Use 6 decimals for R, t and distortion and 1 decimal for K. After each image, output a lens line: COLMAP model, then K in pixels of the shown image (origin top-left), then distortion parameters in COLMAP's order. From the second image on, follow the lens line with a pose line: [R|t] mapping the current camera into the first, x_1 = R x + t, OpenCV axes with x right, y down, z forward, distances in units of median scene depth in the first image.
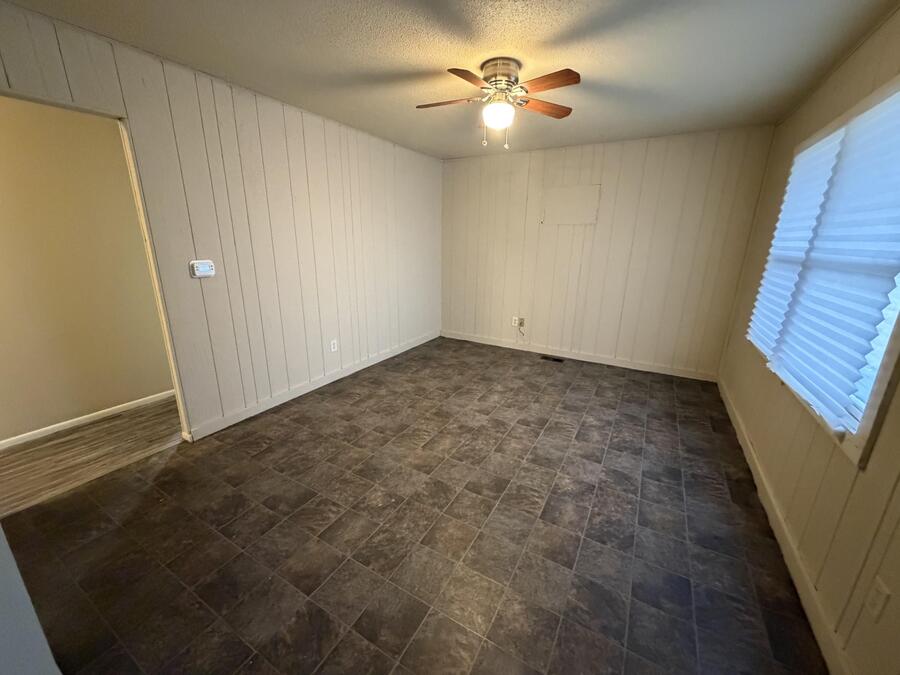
lens RADIAL K [[358.3, 0, 449.8], [0, 358.3, 339.9], [0, 0, 1]] dist [-0.002235, -0.000460]
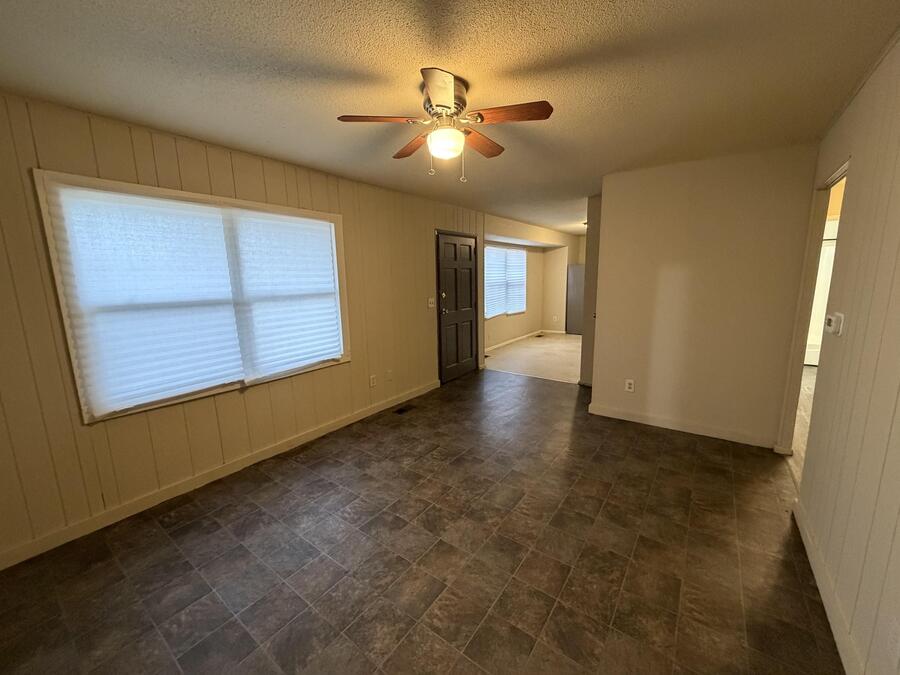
lens RADIAL K [[358.3, 0, 449.5], [0, 358.3, 335.6], [0, 0, 1]] dist [-0.002235, -0.000460]
pose [[-0.993801, -0.011672, 0.110561, 0.022364], [0.036721, 0.904196, 0.425536, -0.492754], [-0.104935, 0.426958, -0.898162, 1.660267]]
